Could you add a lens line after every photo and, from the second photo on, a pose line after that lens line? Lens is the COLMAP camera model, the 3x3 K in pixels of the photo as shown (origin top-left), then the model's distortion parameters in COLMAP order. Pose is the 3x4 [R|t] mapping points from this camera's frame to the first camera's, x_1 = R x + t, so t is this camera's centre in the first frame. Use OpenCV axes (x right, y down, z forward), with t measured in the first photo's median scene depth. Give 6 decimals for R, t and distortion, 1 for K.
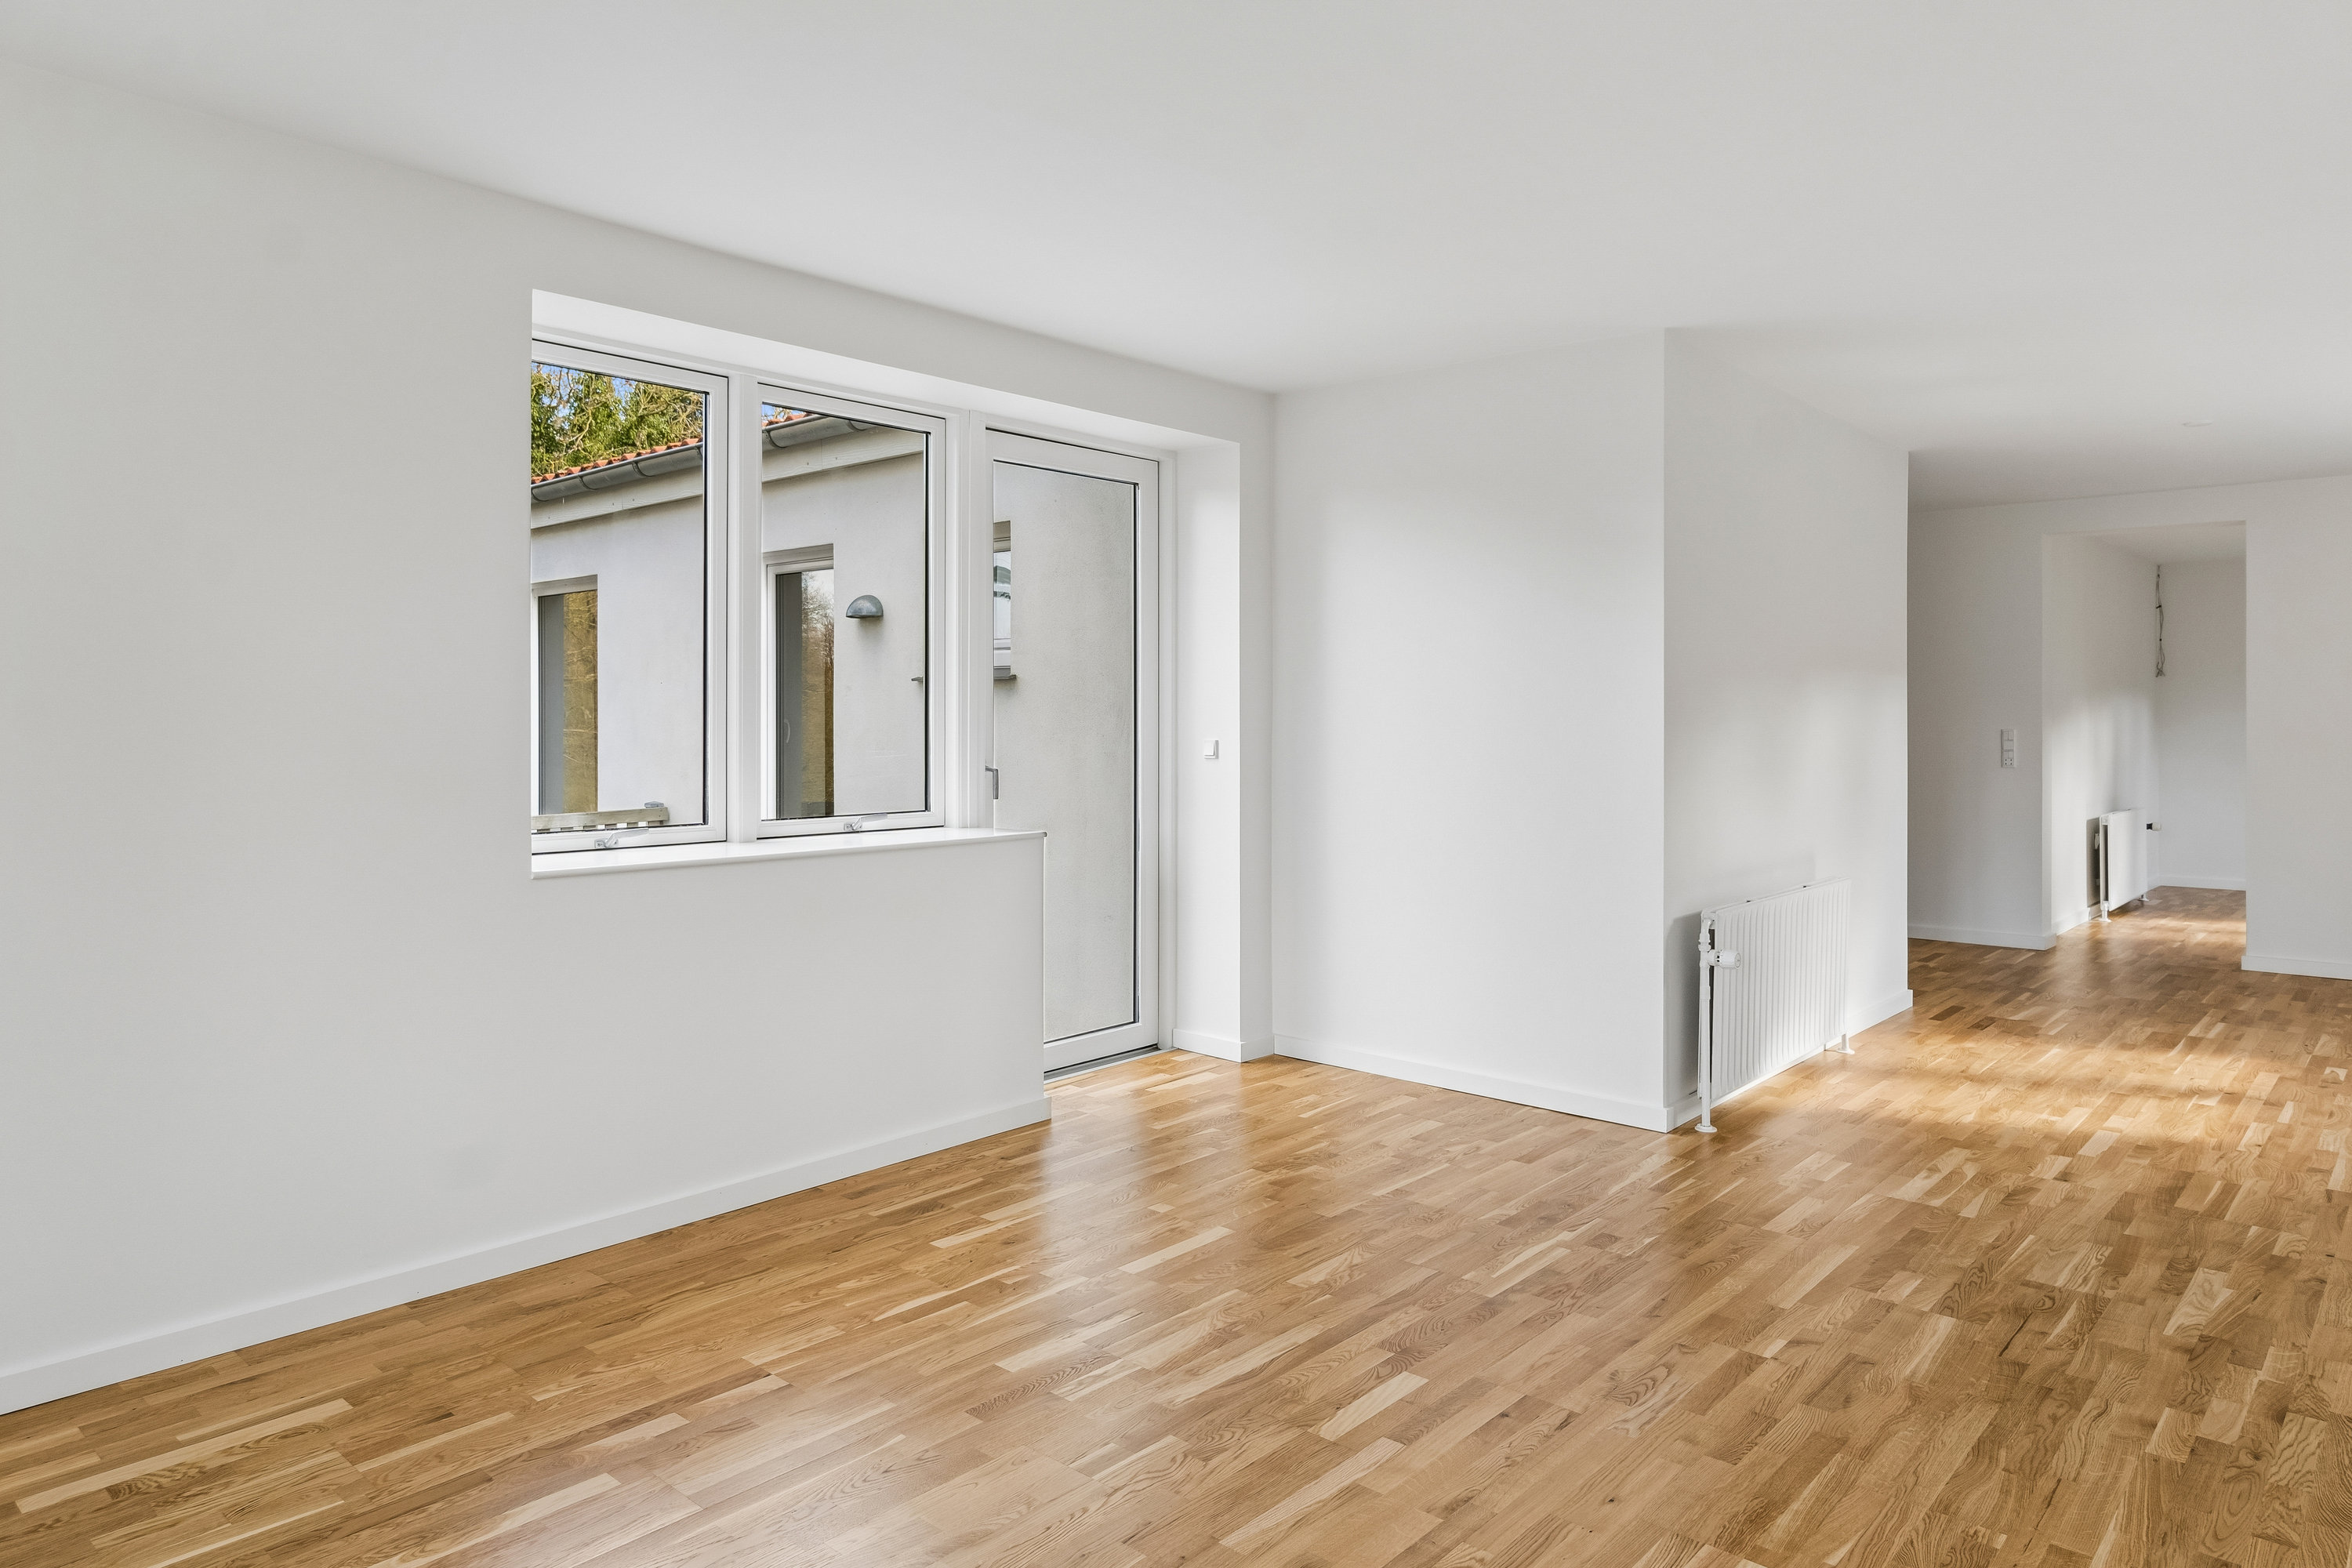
lens RADIAL K [[1468.0, 0, 1127.7], [0, 1468.0, 716.5], [0, 0, 1]] dist [-0.003607, 0.006035]
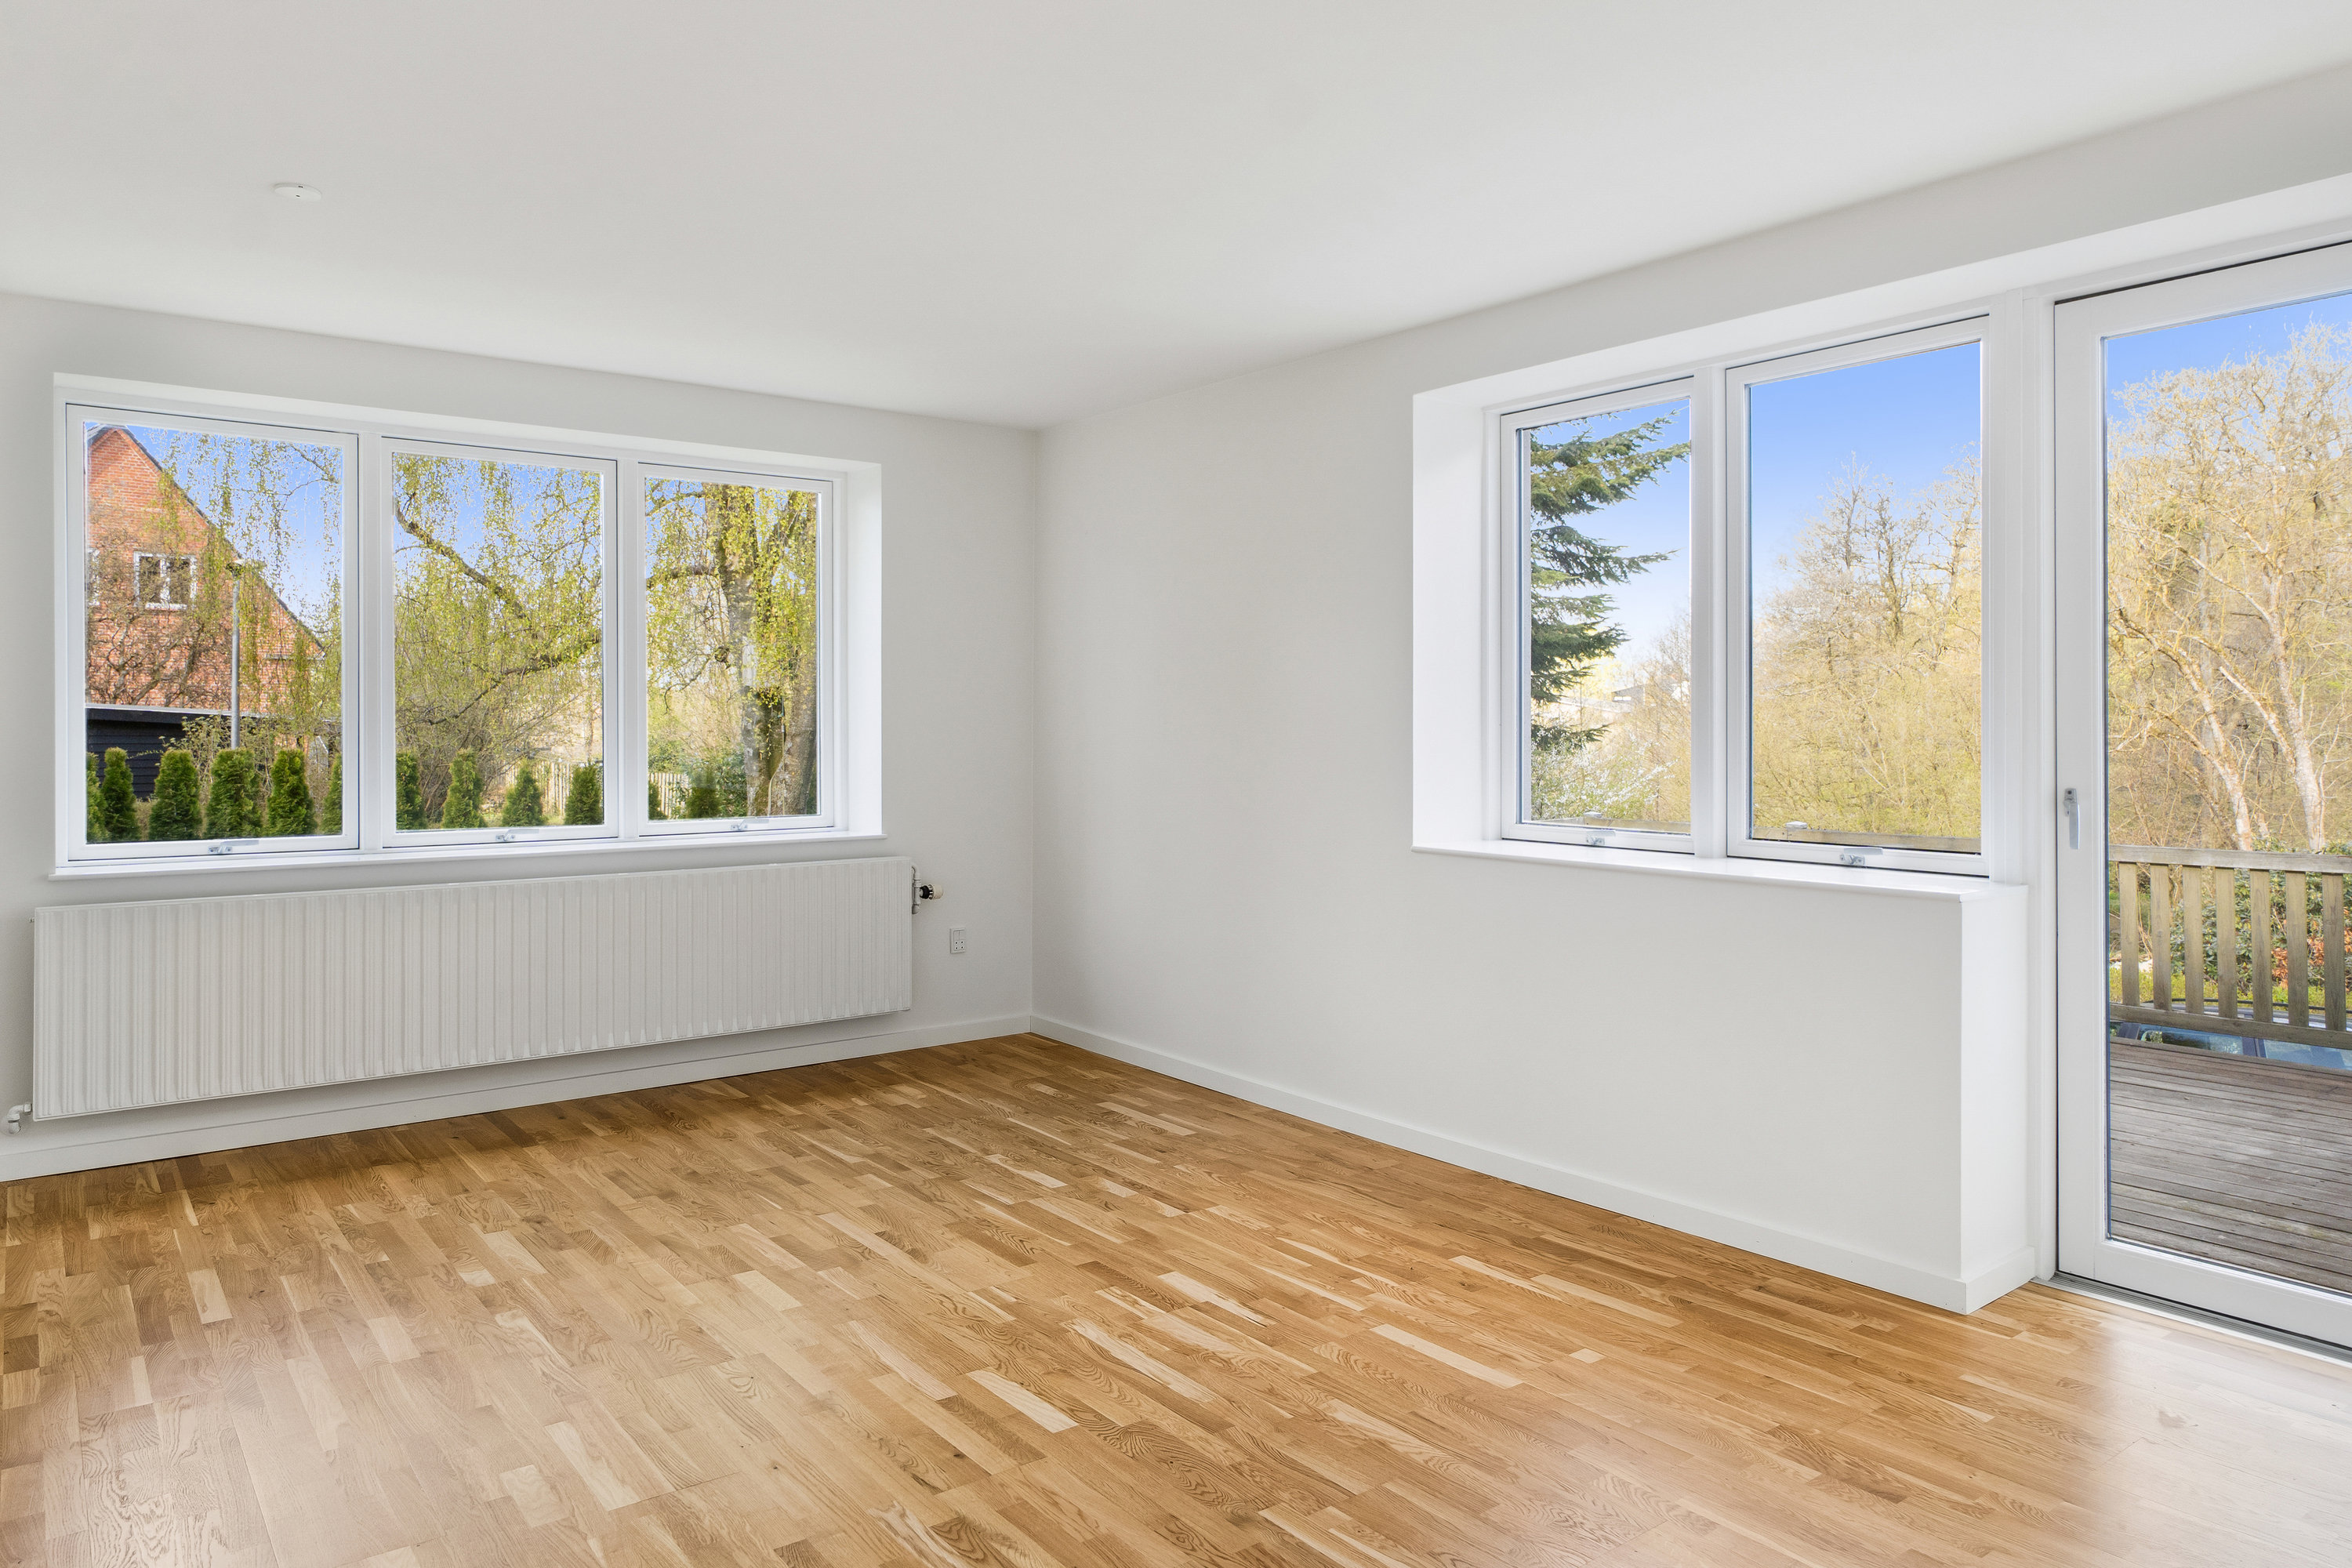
lens RADIAL K [[1468.0, 0, 1170.5], [0, 1468.0, 769.7], [0, 0, 1]] dist [-0.003607, 0.006035]
pose [[-0.154877, 0.028522, -0.987522, 0.939364], [-0.000021, 0.999583, 0.028874, -0.000719], [0.987934, 0.004493, -0.154811, 1.028558]]
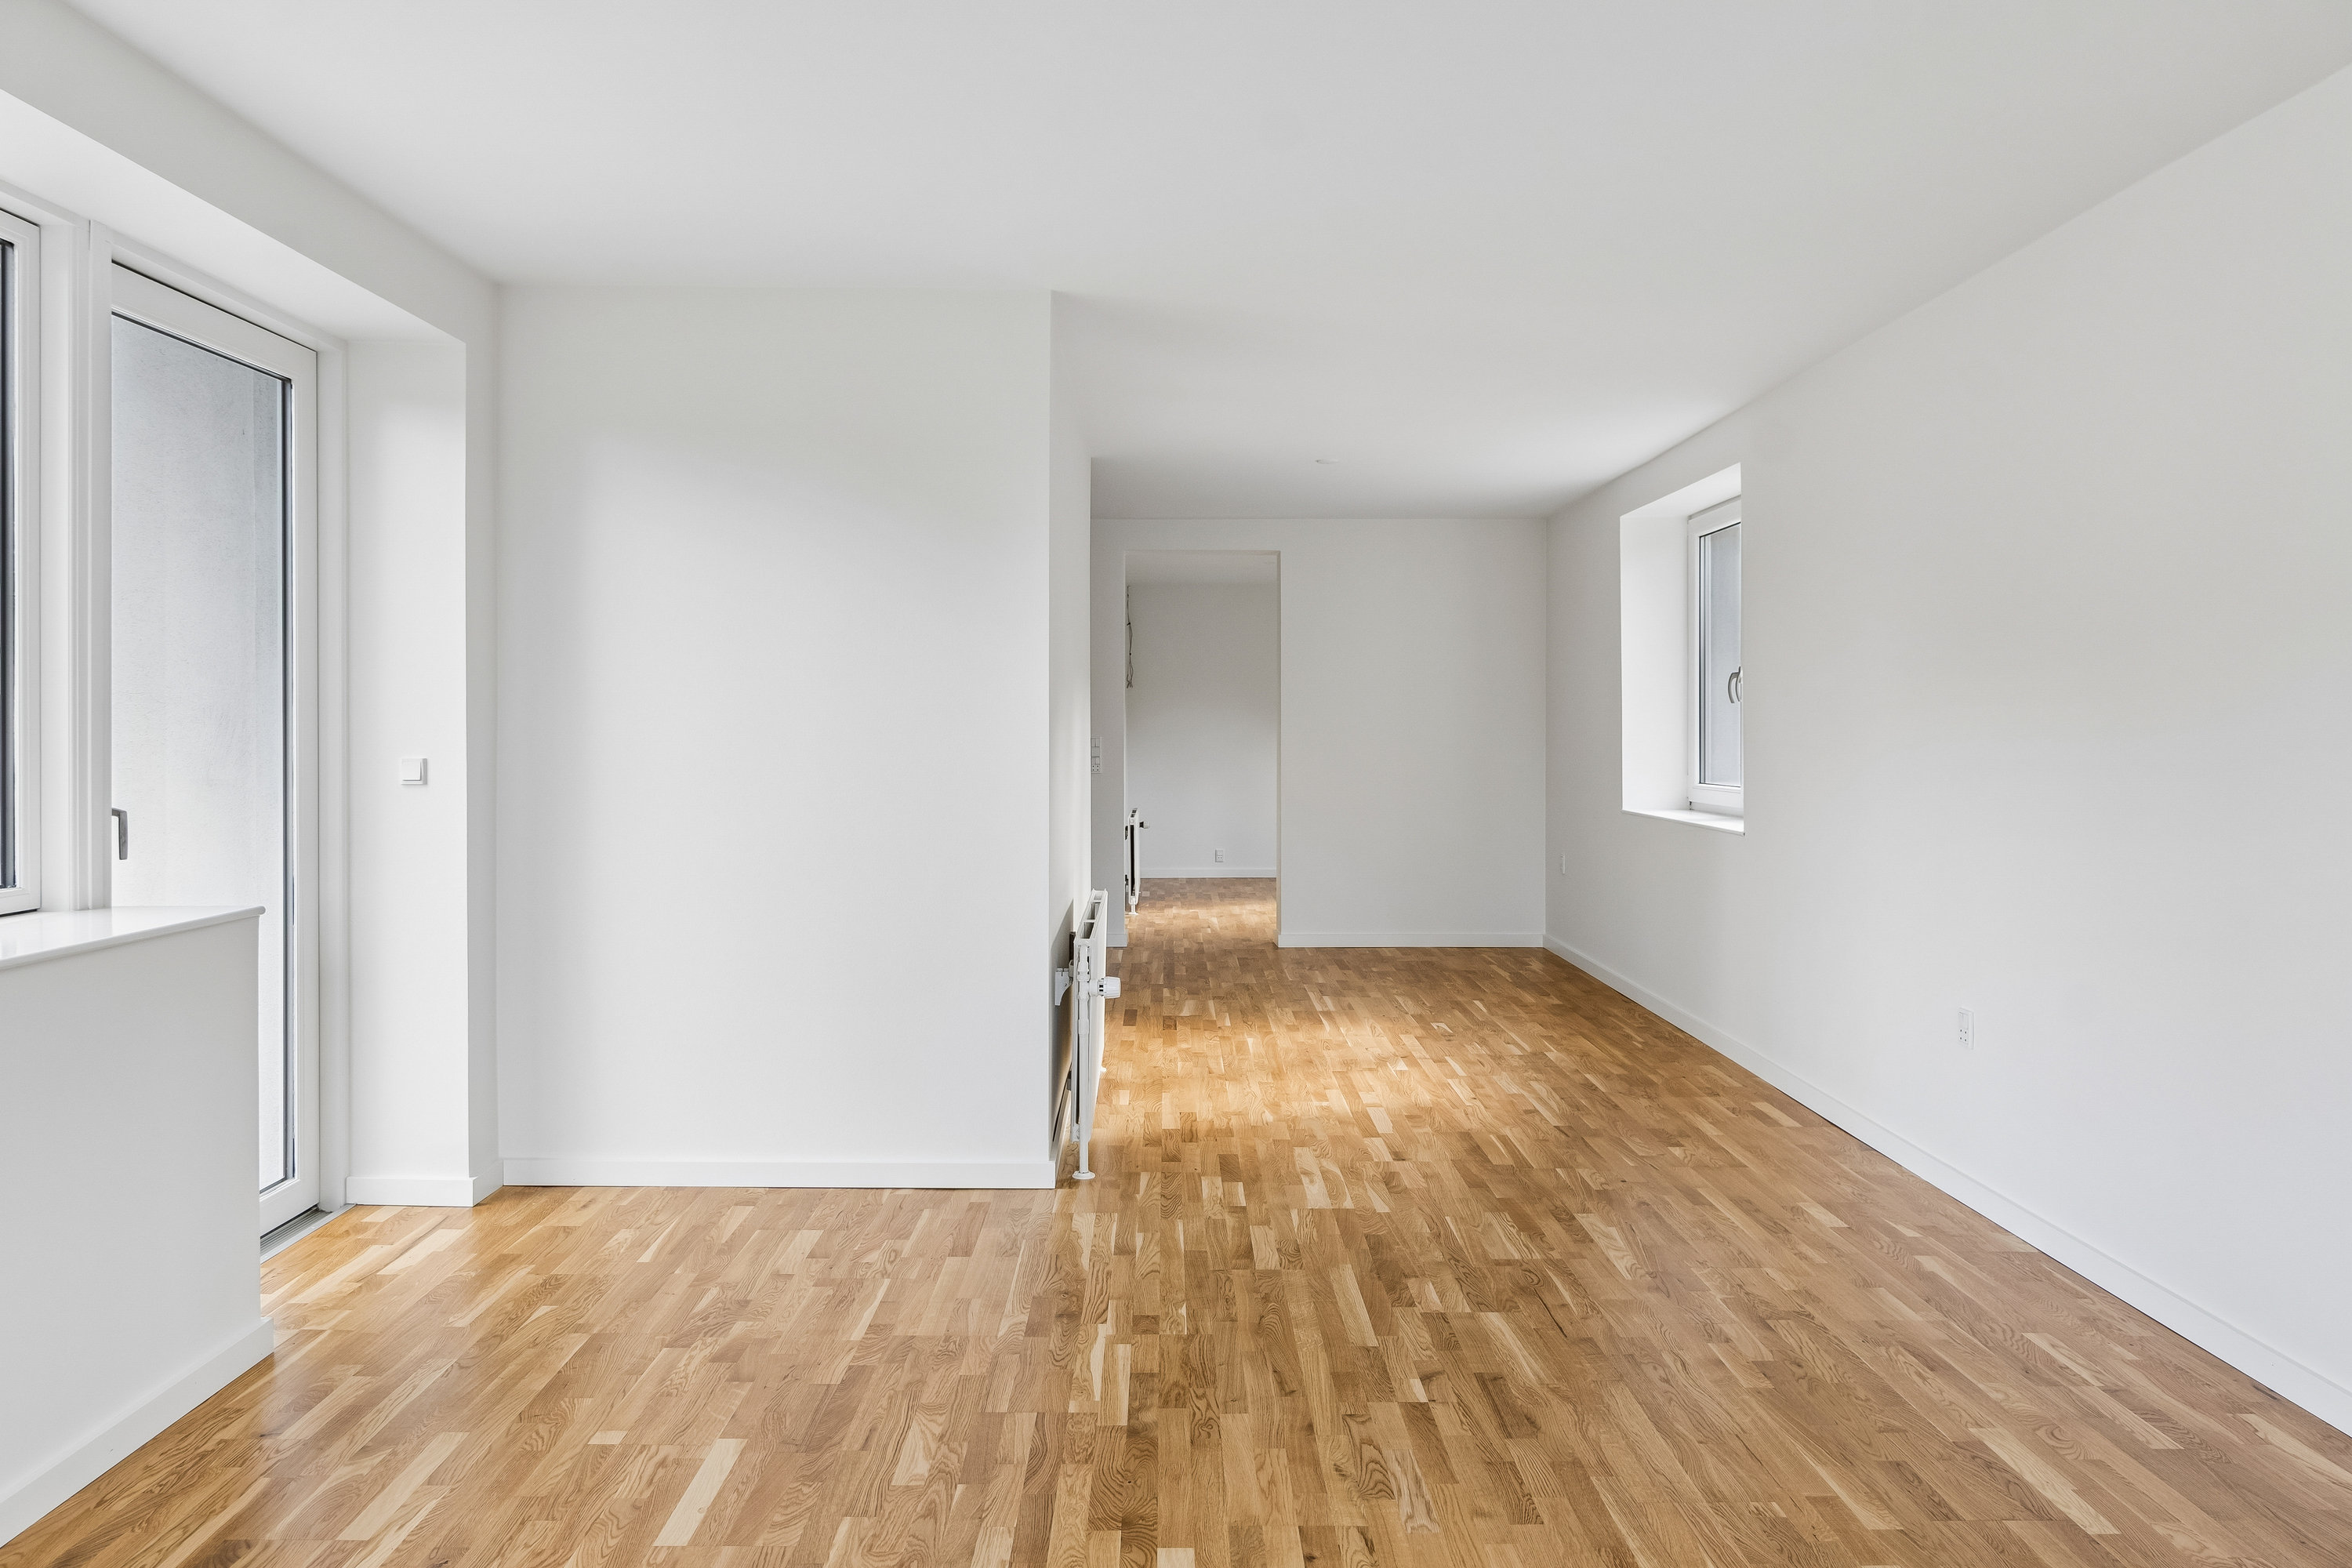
lens RADIAL K [[1634.7, 0, 1140.9], [0, 1634.7, 722.2], [0, 0, 1]] dist [-0.003734, 0.002963]
pose [[0.733927, -0.000818, 0.679227, -0.359086], [0.001169, 0.999999, -0.000060, -0.001421], [-0.679227, 0.000838, 0.733928, 0.304193]]
